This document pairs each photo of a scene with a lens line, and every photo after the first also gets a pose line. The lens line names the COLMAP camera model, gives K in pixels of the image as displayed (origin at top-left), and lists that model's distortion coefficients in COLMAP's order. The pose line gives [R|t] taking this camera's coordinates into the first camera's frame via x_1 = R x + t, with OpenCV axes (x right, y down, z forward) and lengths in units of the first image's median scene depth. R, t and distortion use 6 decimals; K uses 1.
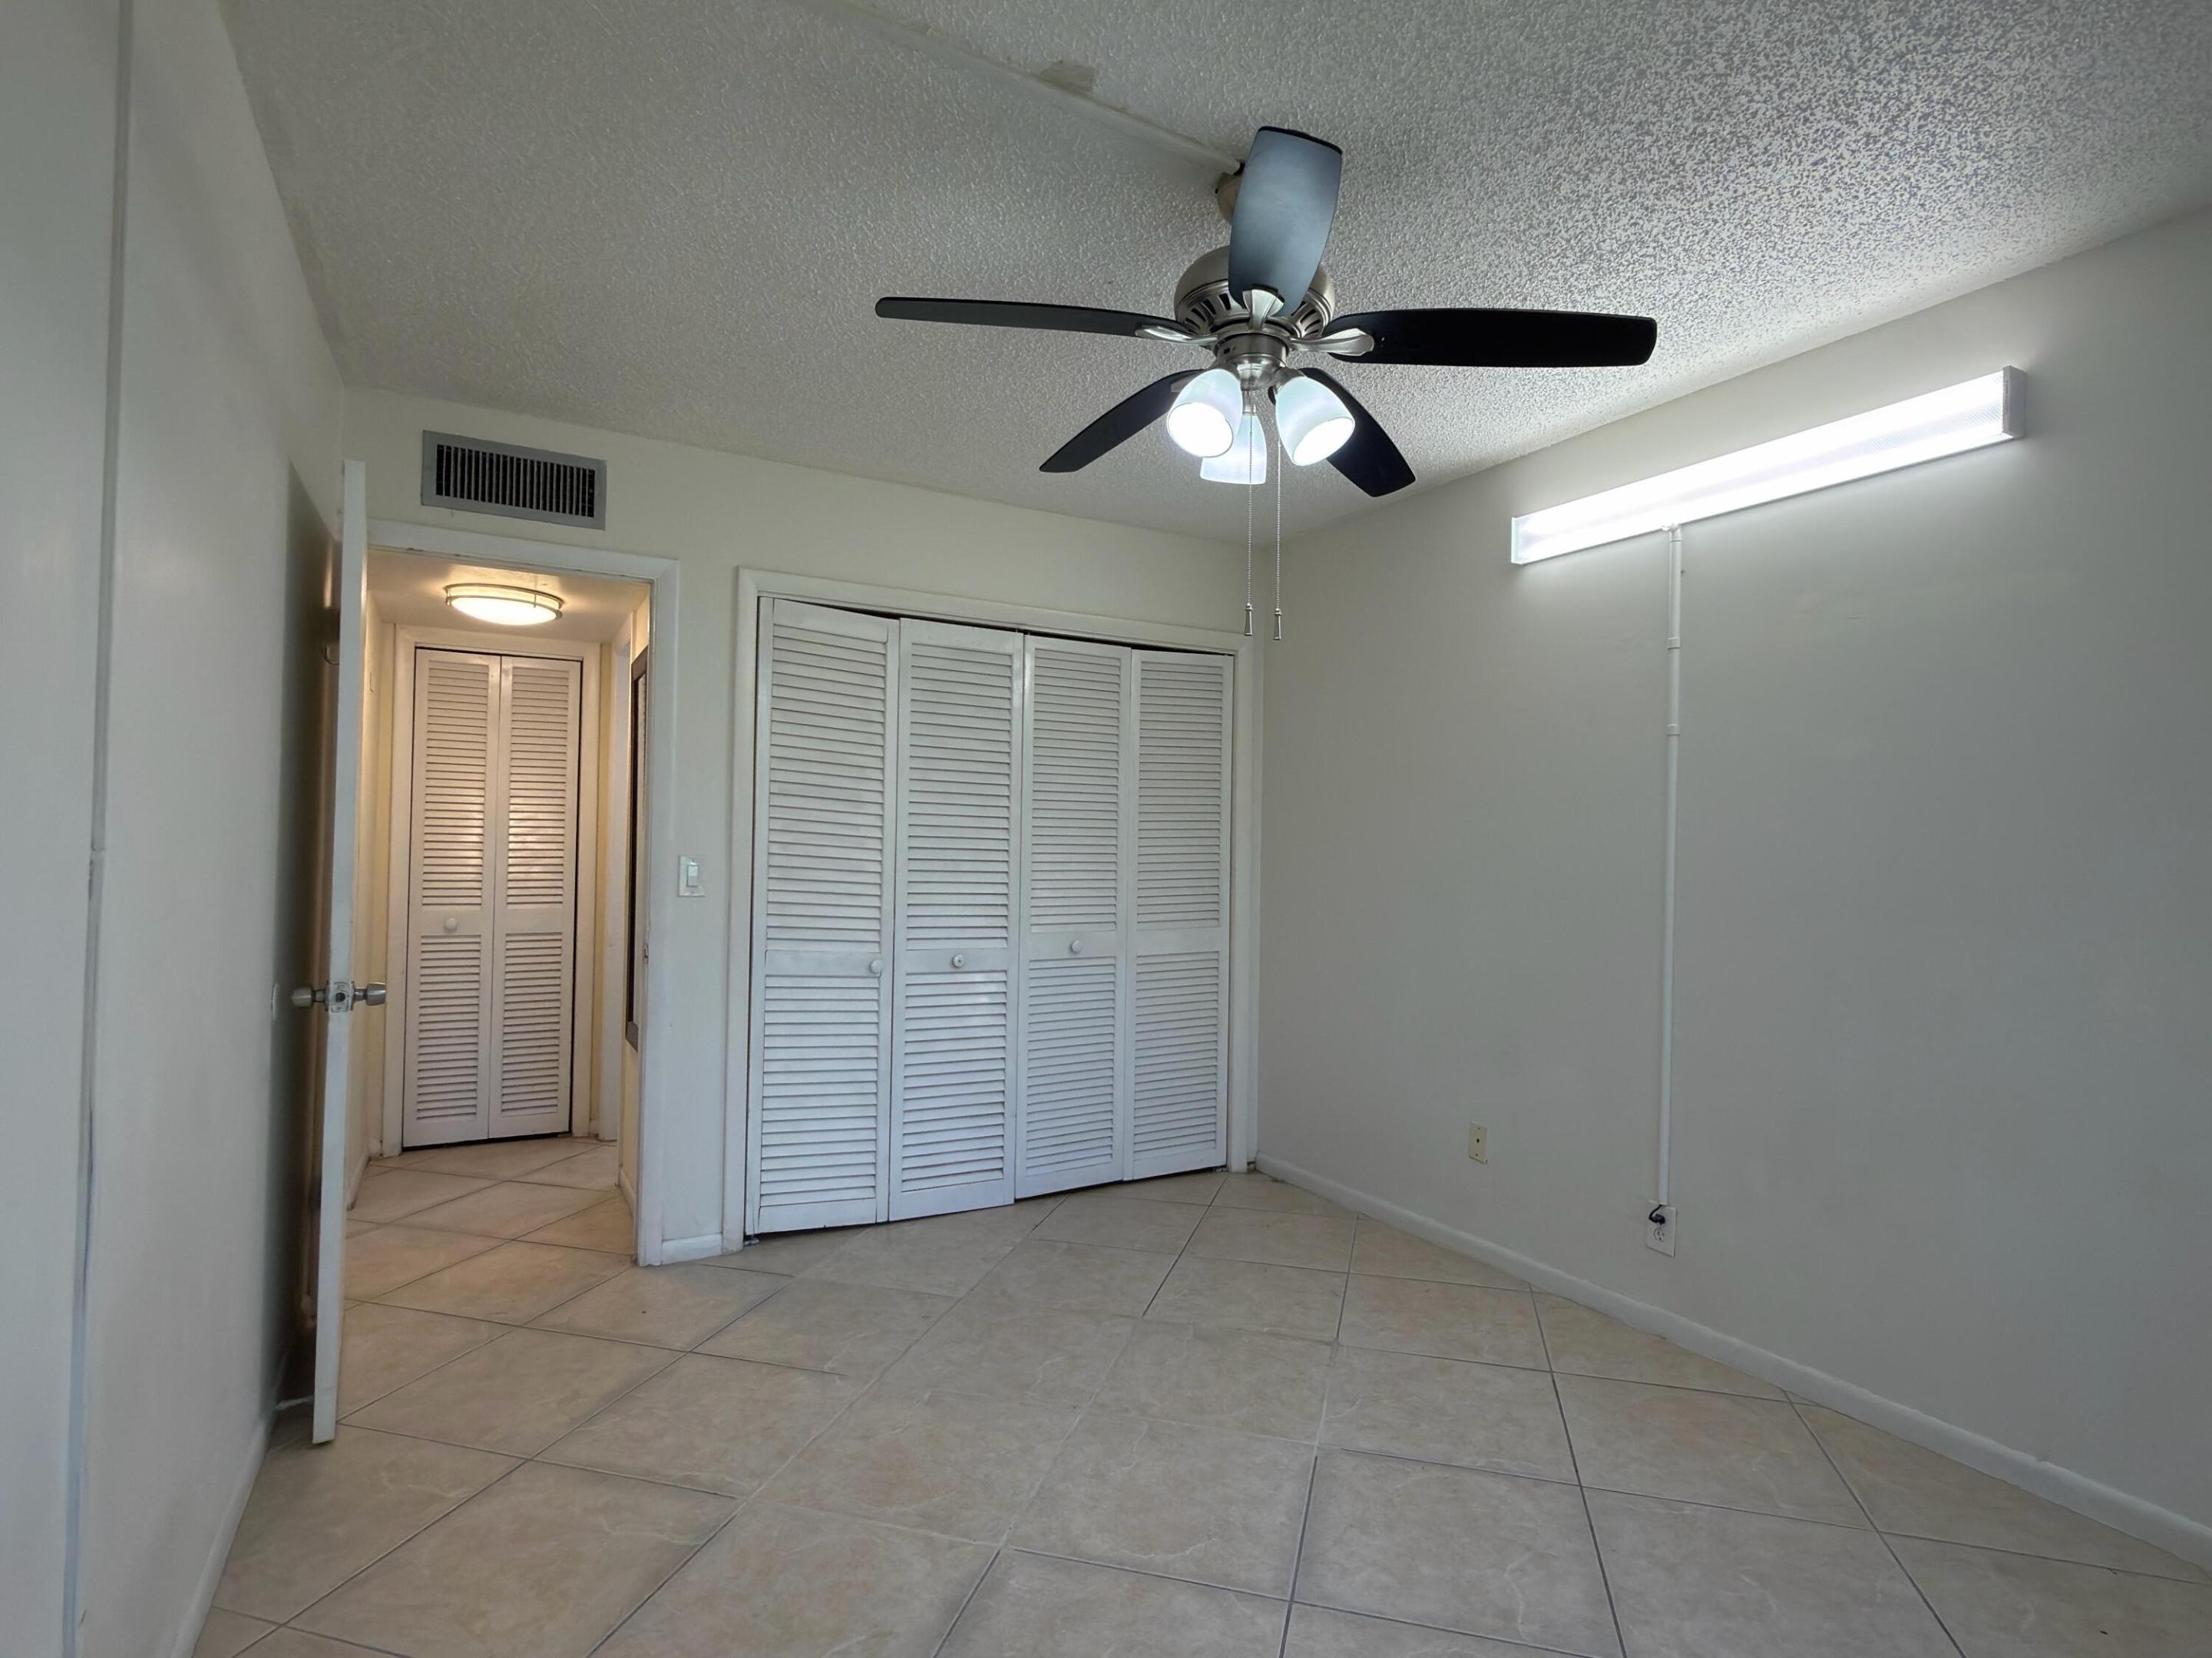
lens RADIAL K [[1115.6, 0, 1106.0], [0, 1115.6, 829.0], [0, 0, 1]] dist [0.001074, 0.000129]
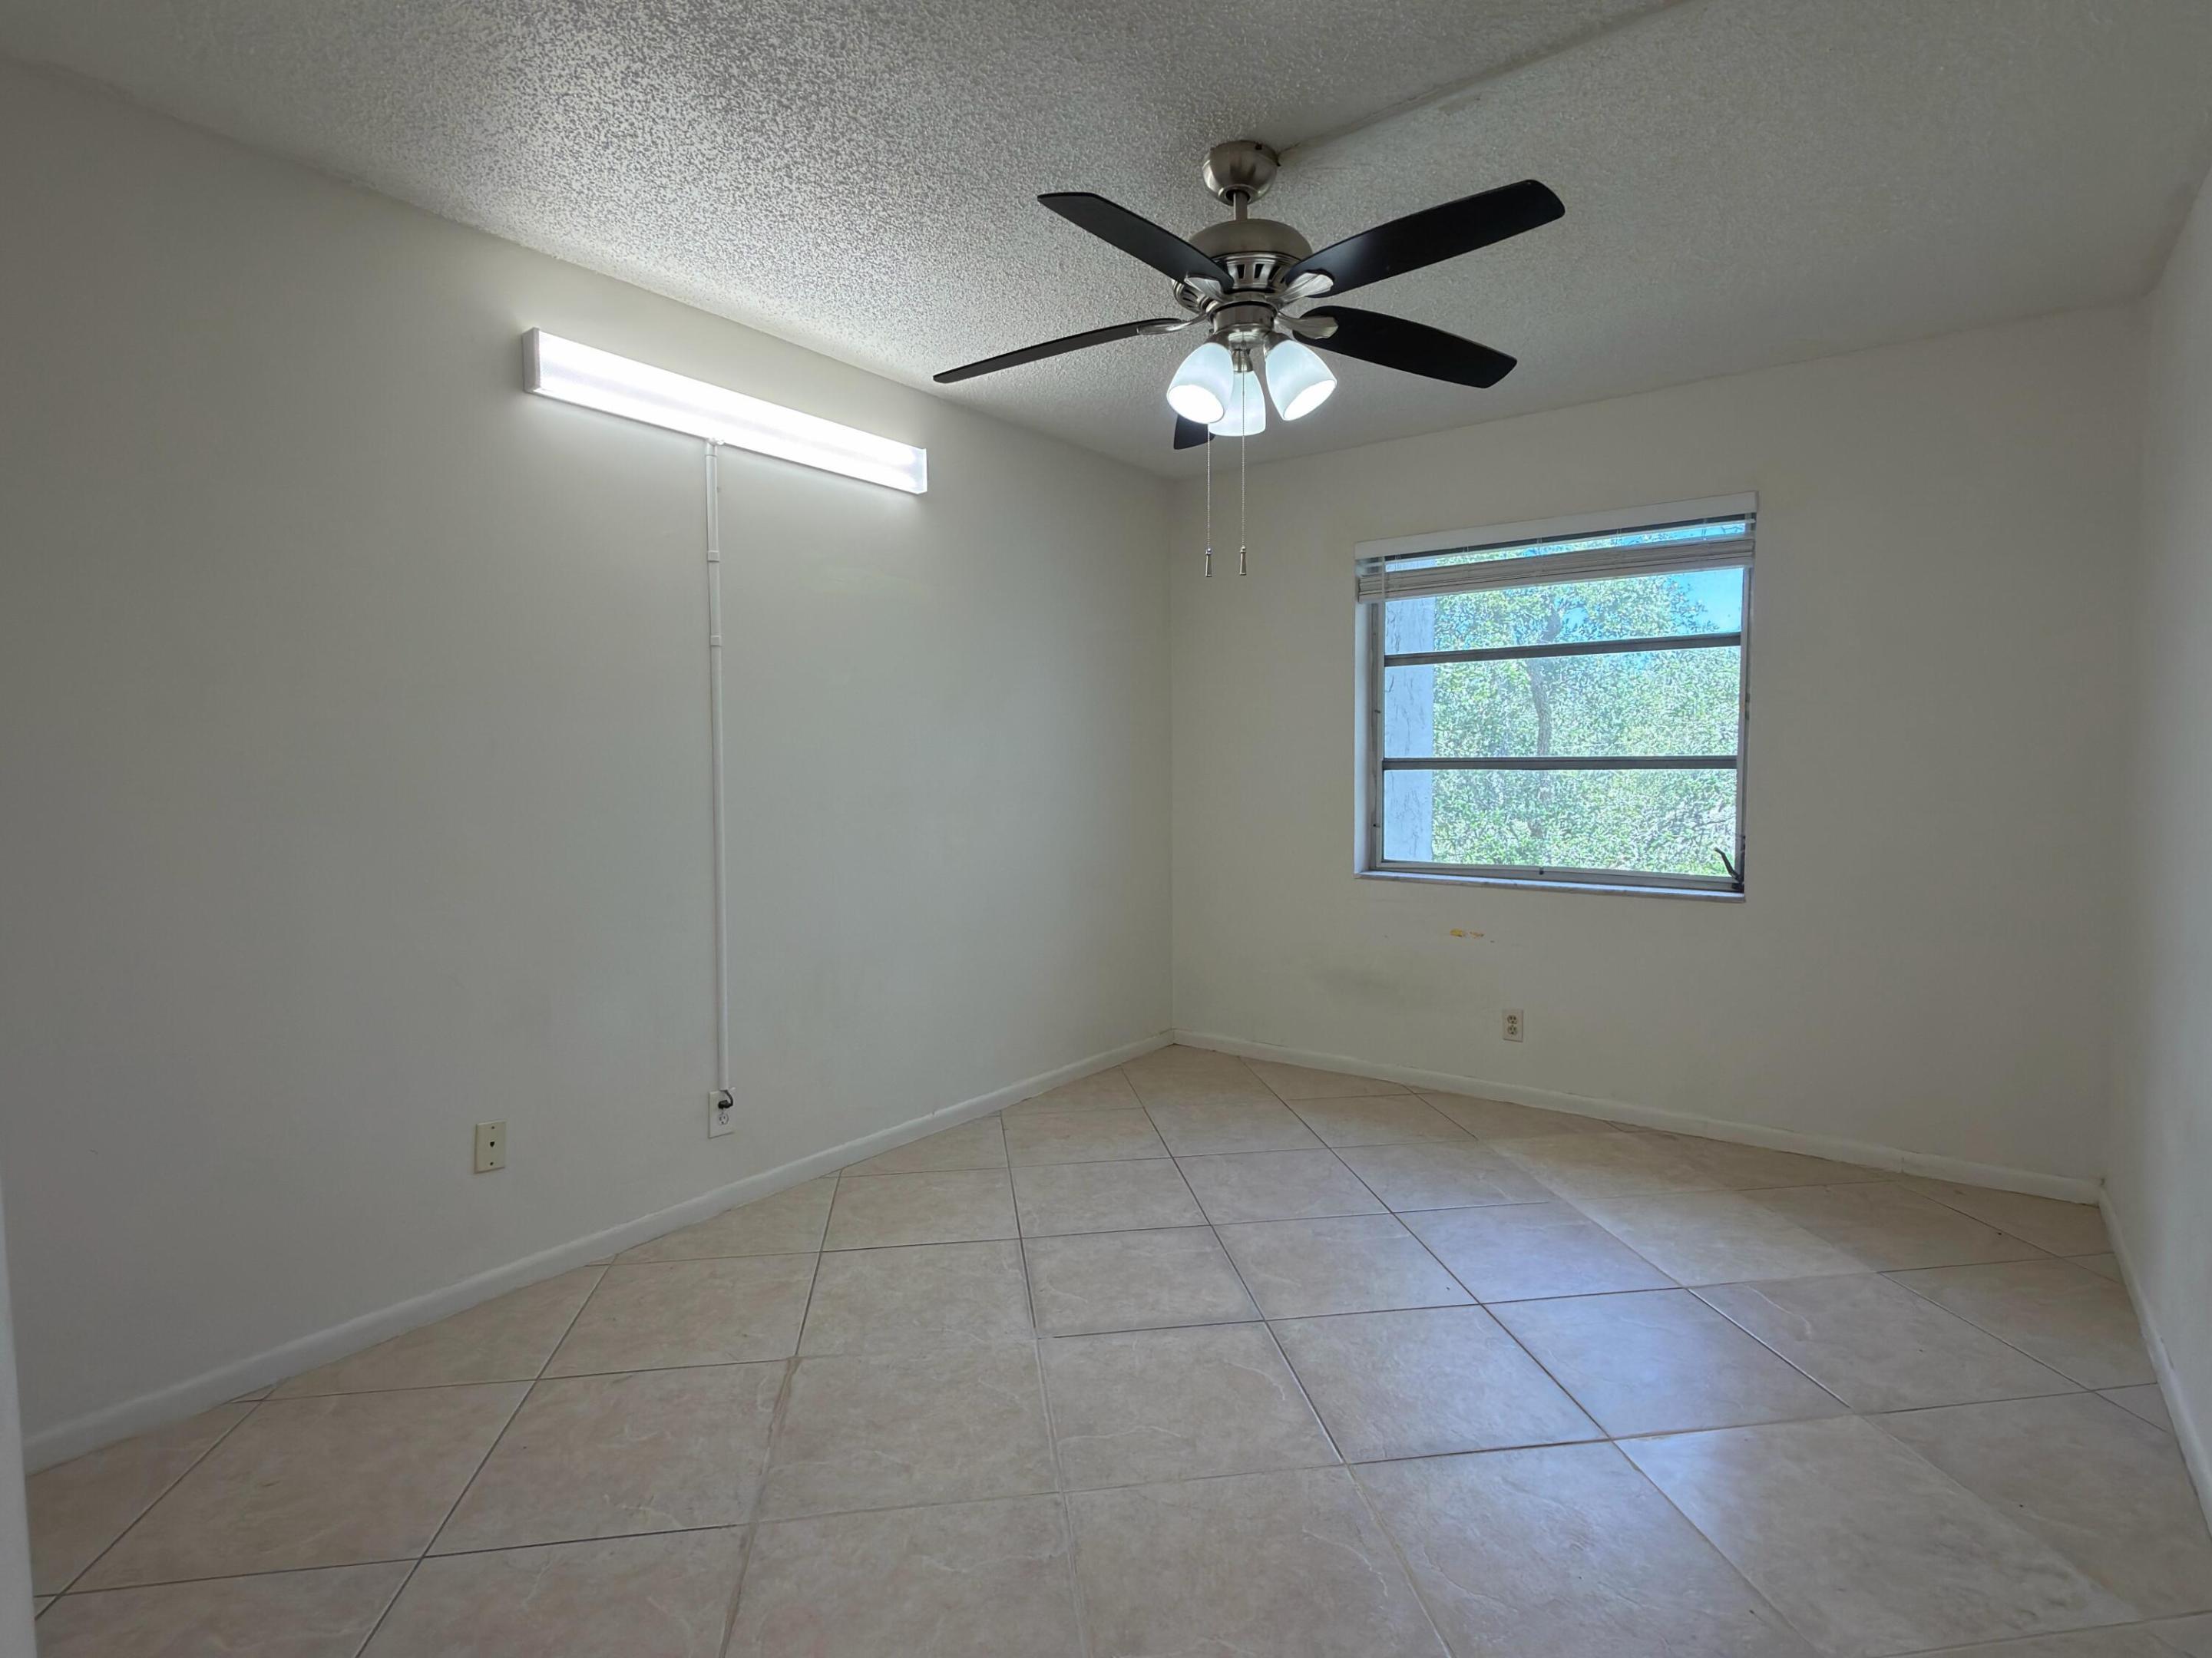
lens RADIAL K [[1115.6, 0, 1106.0], [0, 1115.6, 829.0], [0, 0, 1]] dist [0.001074, 0.000129]
pose [[-0.401911, -0.074585, 0.912636, -0.712145], [-0.023057, 0.997185, 0.071340, 0.003596], [-0.915389, 0.007630, -0.402499, 1.290165]]
